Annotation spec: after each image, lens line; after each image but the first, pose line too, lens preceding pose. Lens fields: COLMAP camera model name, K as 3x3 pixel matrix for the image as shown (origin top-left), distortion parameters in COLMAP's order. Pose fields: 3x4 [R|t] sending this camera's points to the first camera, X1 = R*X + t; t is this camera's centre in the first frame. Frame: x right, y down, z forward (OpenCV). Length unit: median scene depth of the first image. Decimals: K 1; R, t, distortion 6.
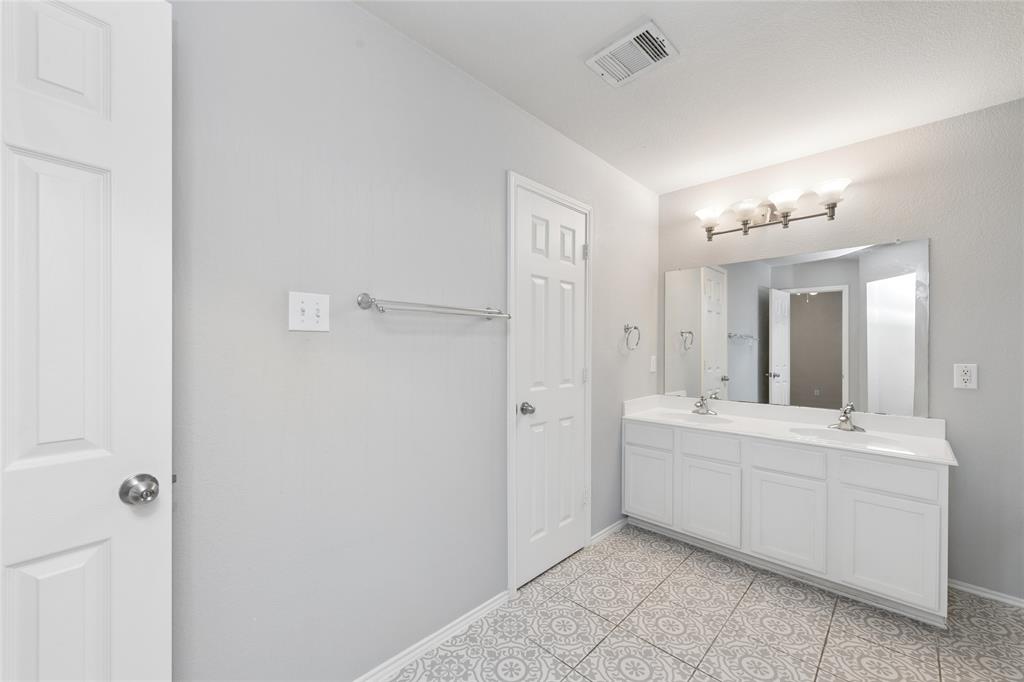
lens RADIAL K [[403.7, 0, 509.7], [0, 403.7, 351.3], [0, 0, 1]] dist [0.013984, -0.006476]
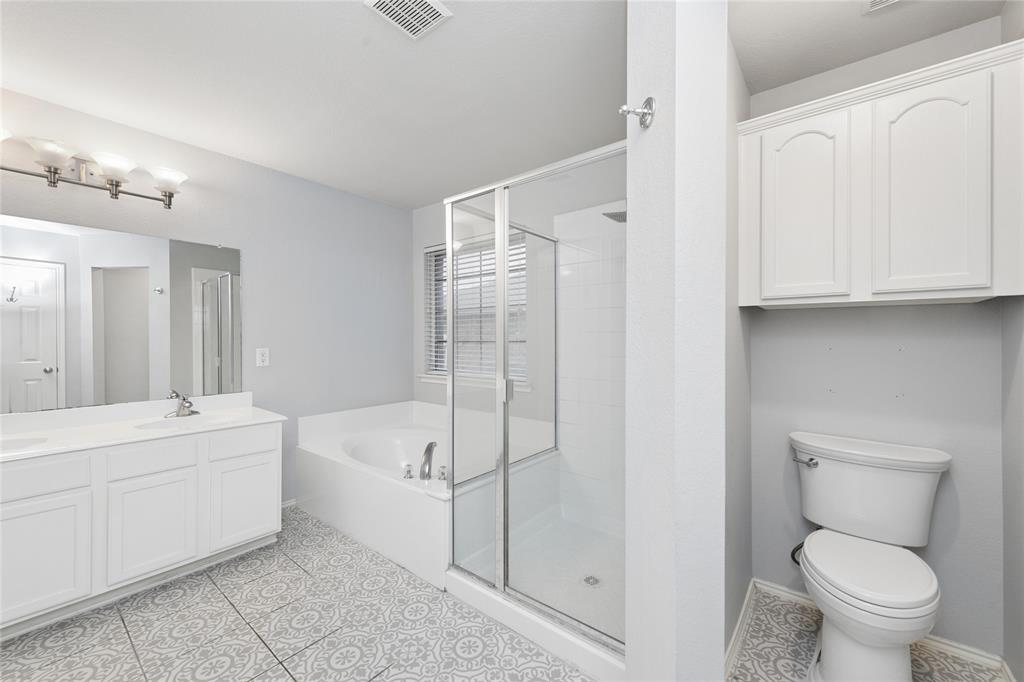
lens RADIAL K [[403.7, 0, 509.7], [0, 403.7, 351.3], [0, 0, 1]] dist [0.013984, -0.006476]
pose [[-0.093715, -0.040602, 0.994771, -0.310241], [0.010324, 0.999075, 0.041750, -0.009473], [-0.995546, 0.014182, -0.093209, 0.292865]]
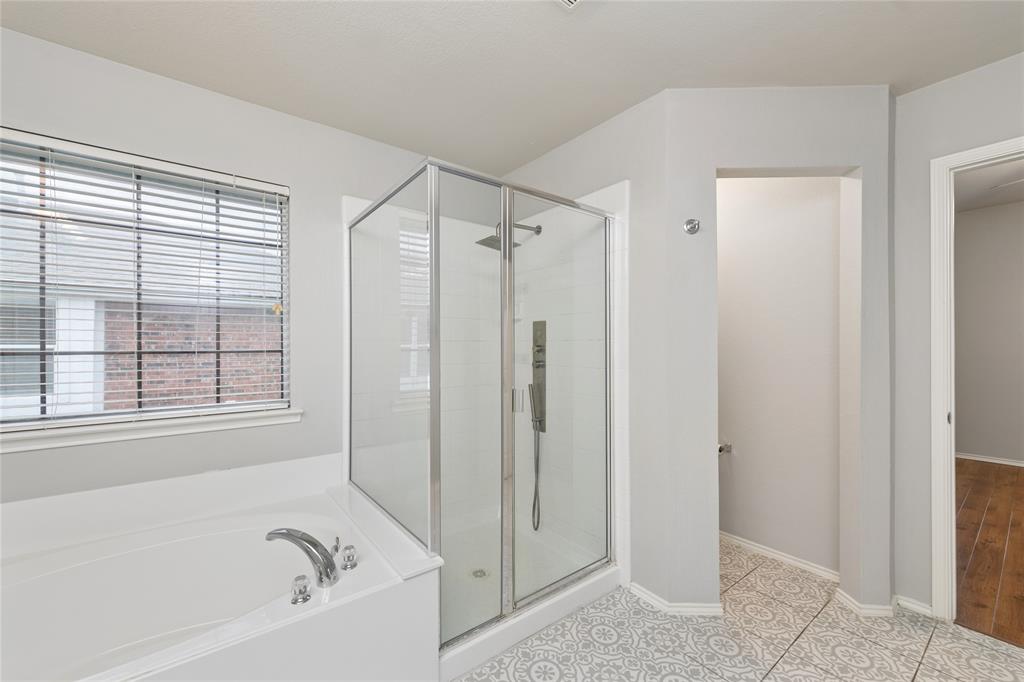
lens RADIAL K [[403.7, 0, 509.7], [0, 403.7, 351.3], [0, 0, 1]] dist [0.013984, -0.006476]
pose [[-0.990094, -0.008946, 0.140120, 1.160749], [-0.005436, 0.999662, 0.025410, -0.012606], [-0.140300, 0.024397, -0.989808, 1.782920]]
